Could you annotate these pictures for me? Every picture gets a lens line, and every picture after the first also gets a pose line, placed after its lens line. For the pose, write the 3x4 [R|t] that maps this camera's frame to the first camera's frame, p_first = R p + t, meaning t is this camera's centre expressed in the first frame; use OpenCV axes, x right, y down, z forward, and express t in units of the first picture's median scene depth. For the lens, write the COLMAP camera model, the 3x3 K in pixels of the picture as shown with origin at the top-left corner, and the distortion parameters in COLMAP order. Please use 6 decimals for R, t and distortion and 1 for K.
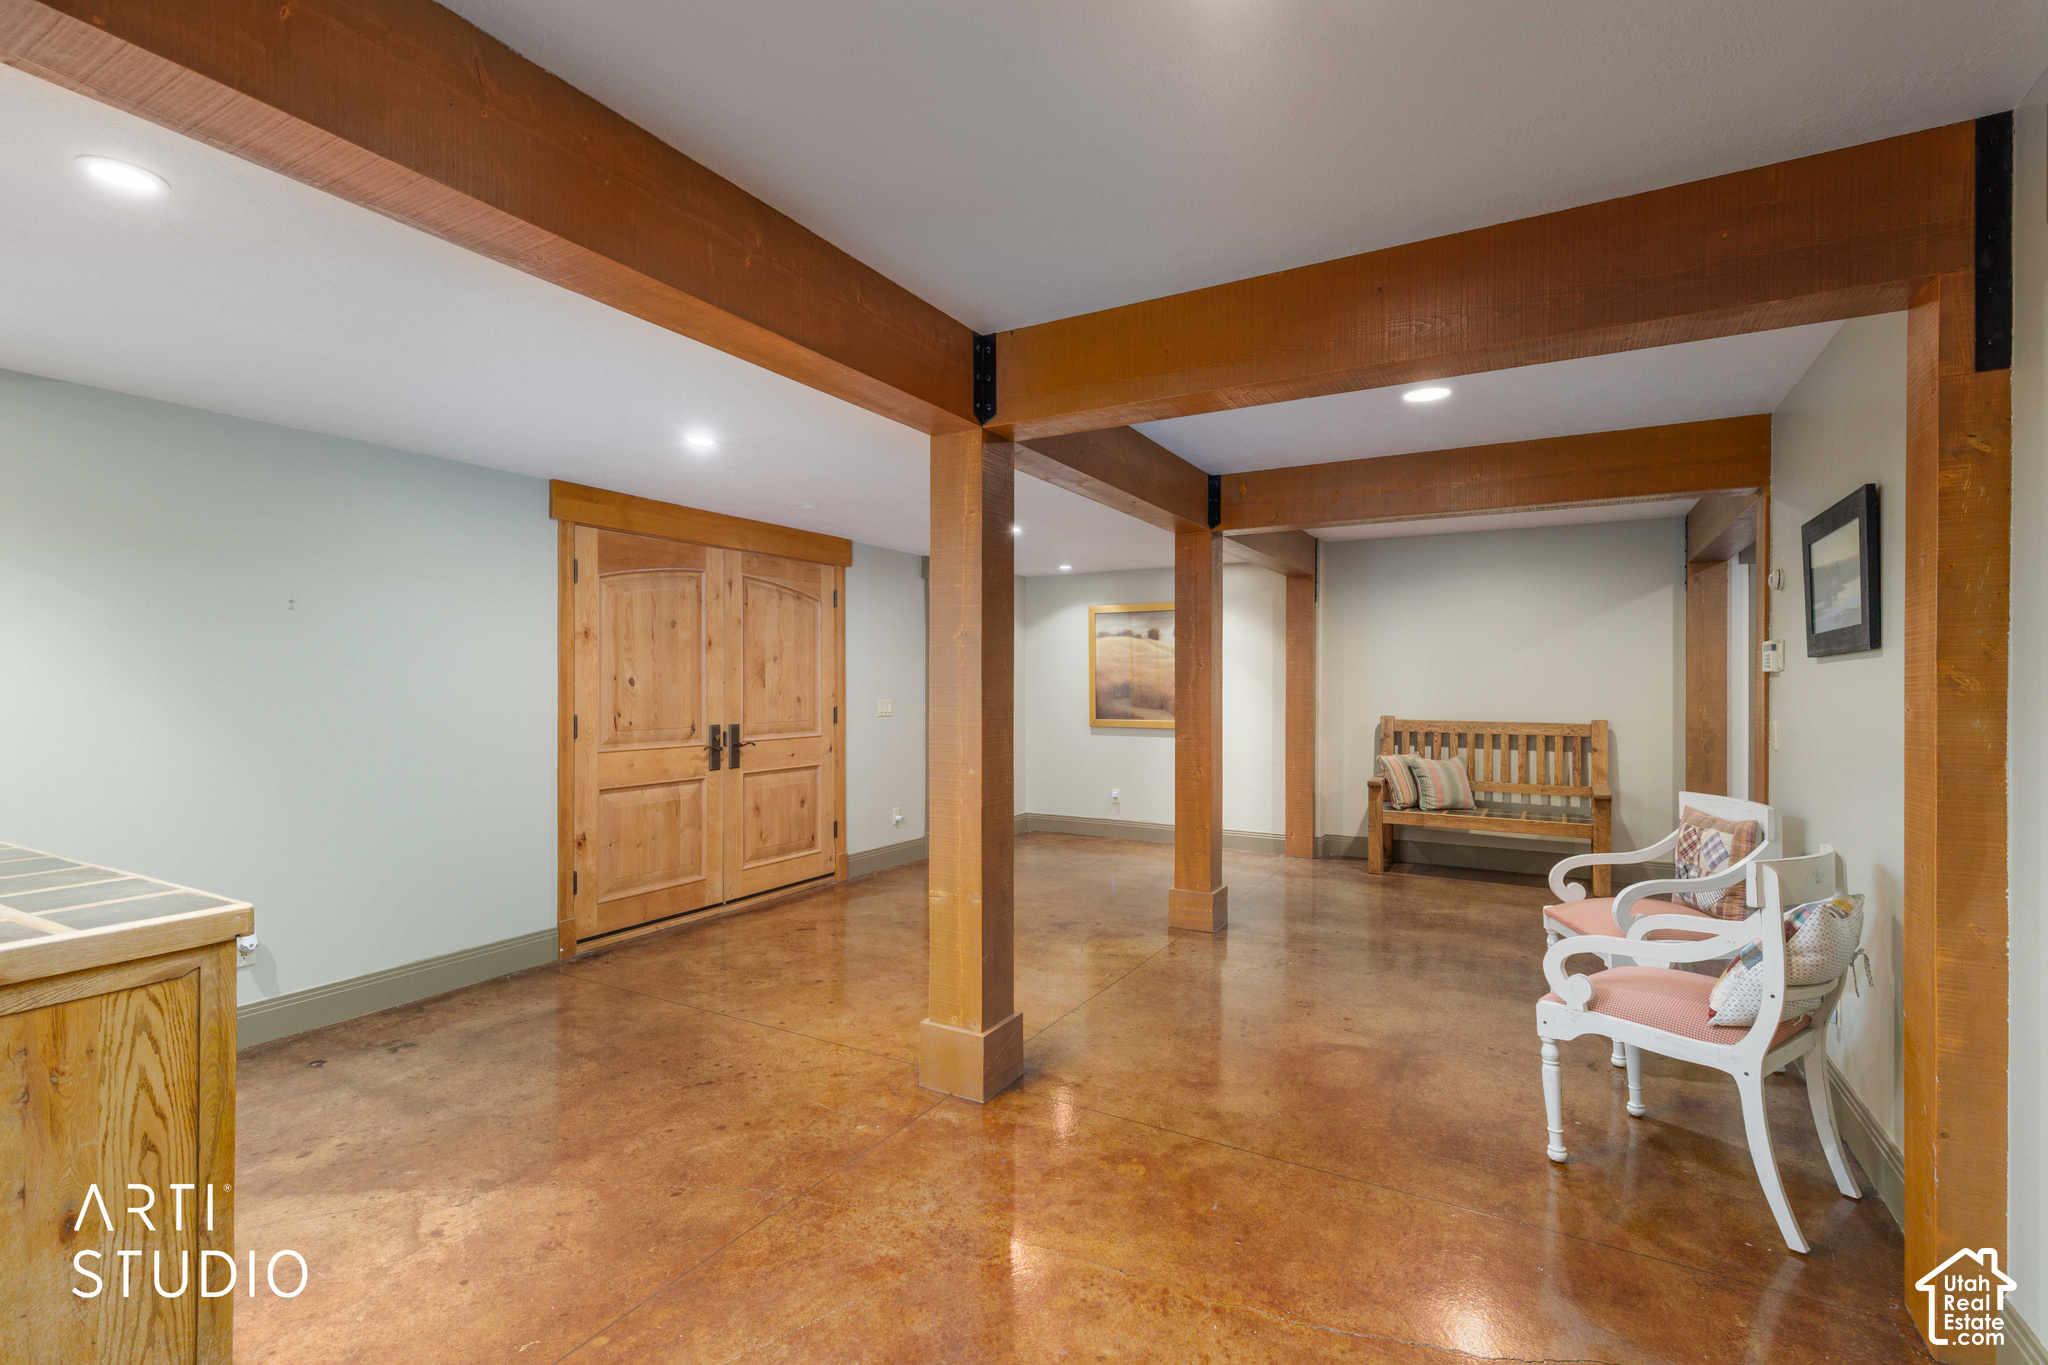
lens RADIAL K [[926.7, 0, 1025.3], [0, 926.7, 682.3], [0, 0, 1]] dist [0.007543, 0.000259]
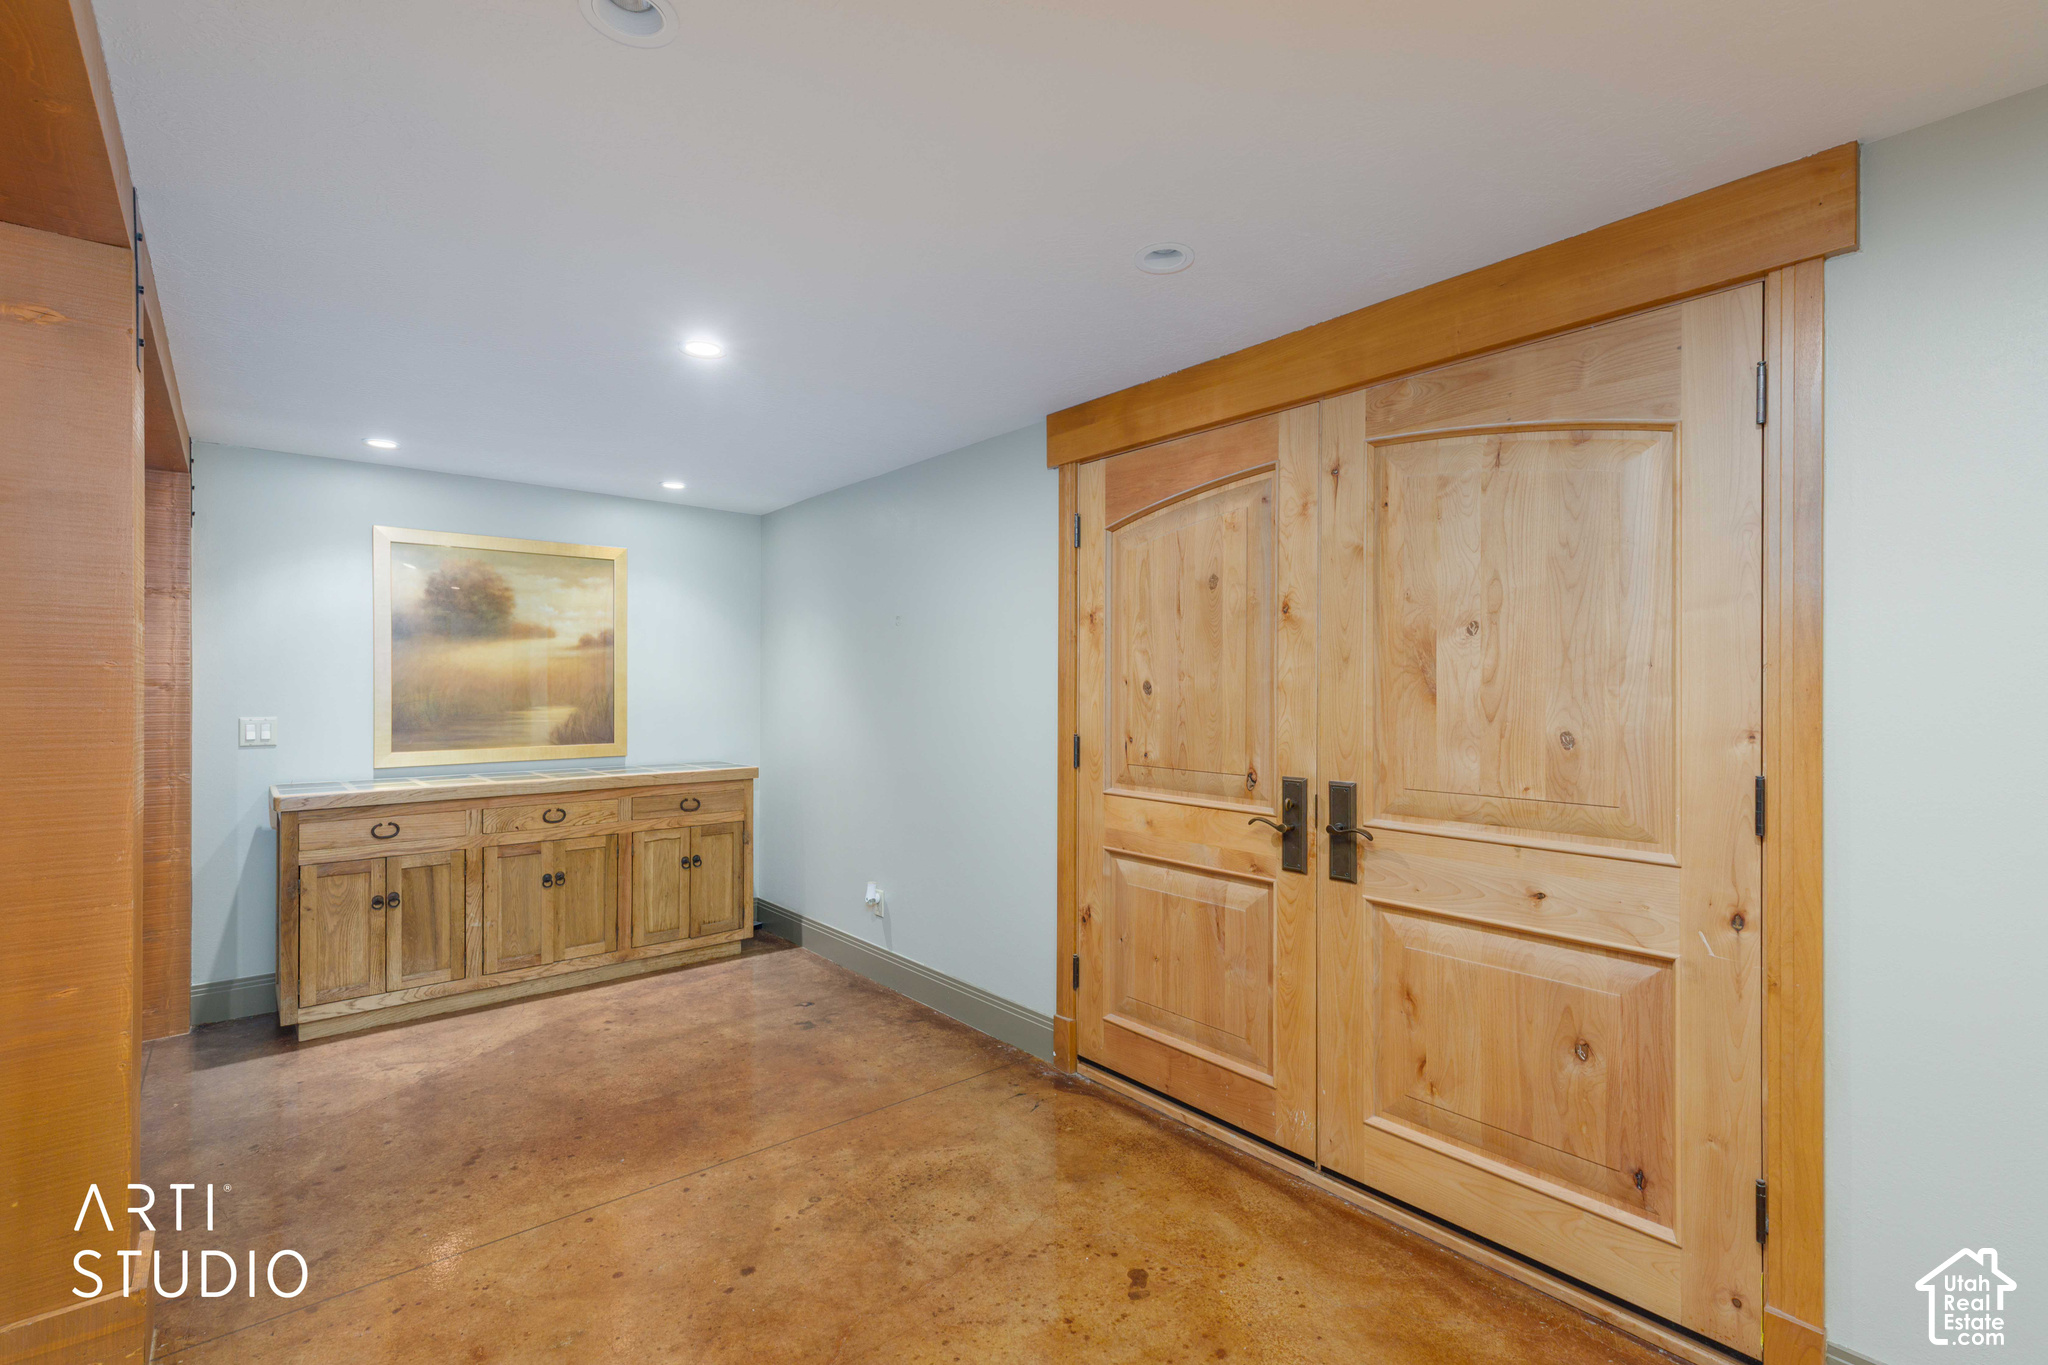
lens RADIAL K [[926.7, 0, 1029.1], [0, 926.7, 682.1], [0, 0, 1]] dist [0.007543, 0.000259]
pose [[-0.345488, -0.002181, -0.938420, 0.186800], [0.000017, 0.999997, -0.002330, -0.002747], [0.938423, -0.000821, -0.345487, 1.185863]]
